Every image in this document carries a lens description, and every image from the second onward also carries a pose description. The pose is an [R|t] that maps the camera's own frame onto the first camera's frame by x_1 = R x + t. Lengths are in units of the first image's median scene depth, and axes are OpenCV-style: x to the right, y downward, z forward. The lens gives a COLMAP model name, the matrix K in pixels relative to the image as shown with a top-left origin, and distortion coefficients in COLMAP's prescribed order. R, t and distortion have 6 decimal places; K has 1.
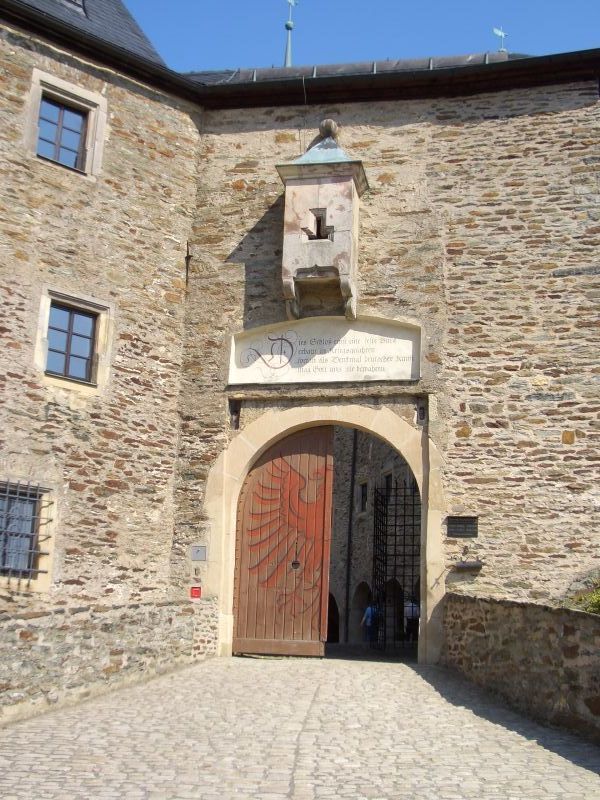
lens RADIAL K [[1009.9, 0, 300.0], [0, 1009.9, 400.0], [0, 0, 1]] dist [-0.146369, 0.052066]
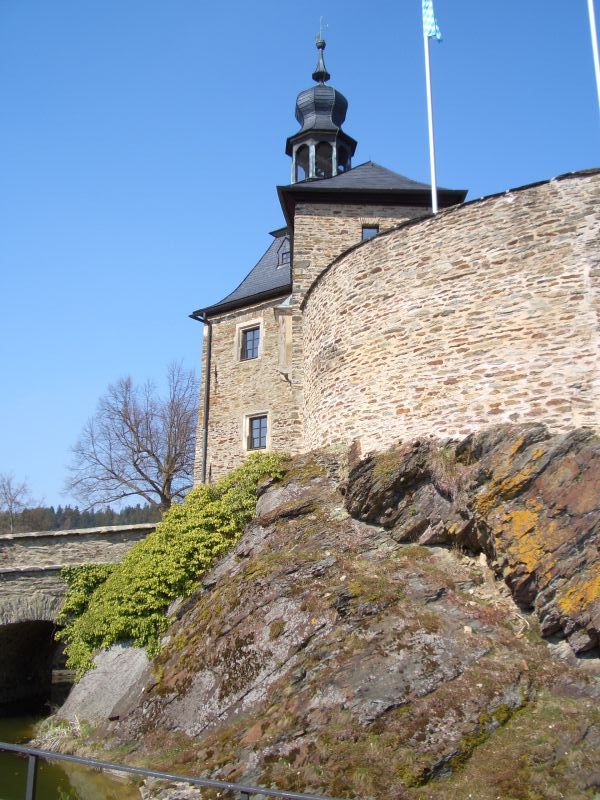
lens RADIAL K [[838.4, 0, 300.0], [0, 838.4, 400.0], [0, 0, 1]] dist [-0.197719, 0.173921]
pose [[0.191154, -0.271524, -0.943257, 1.593933], [0.252456, 0.942249, -0.220073, 0.313867], [0.948539, -0.196063, 0.248663, 0.600111]]
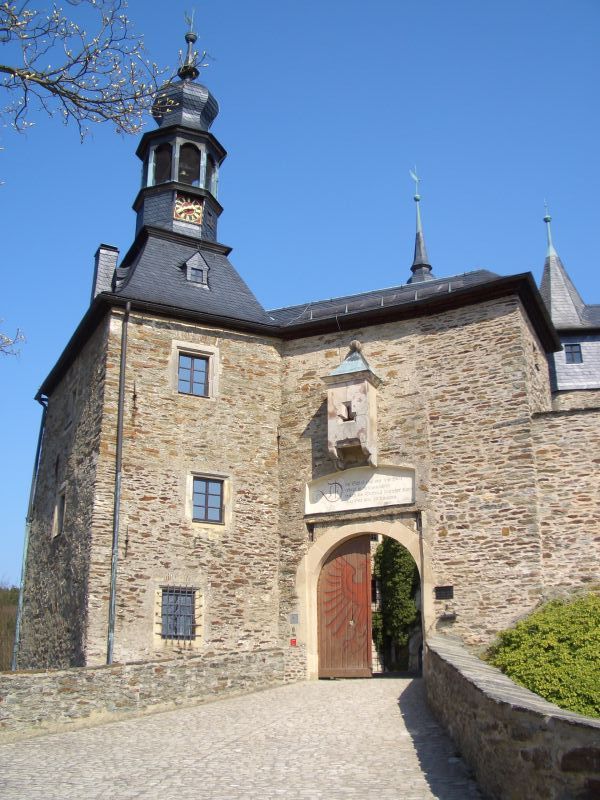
lens RADIAL K [[844.3, 0, 300.0], [0, 844.3, 400.0], [0, 0, 1]] dist [-0.235530, 0.268367]
pose [[0.965903, -0.118988, -0.229942, 0.262287], [0.098498, 0.990234, -0.098663, -0.067086], [0.239436, 0.072651, 0.968190, -0.344523]]
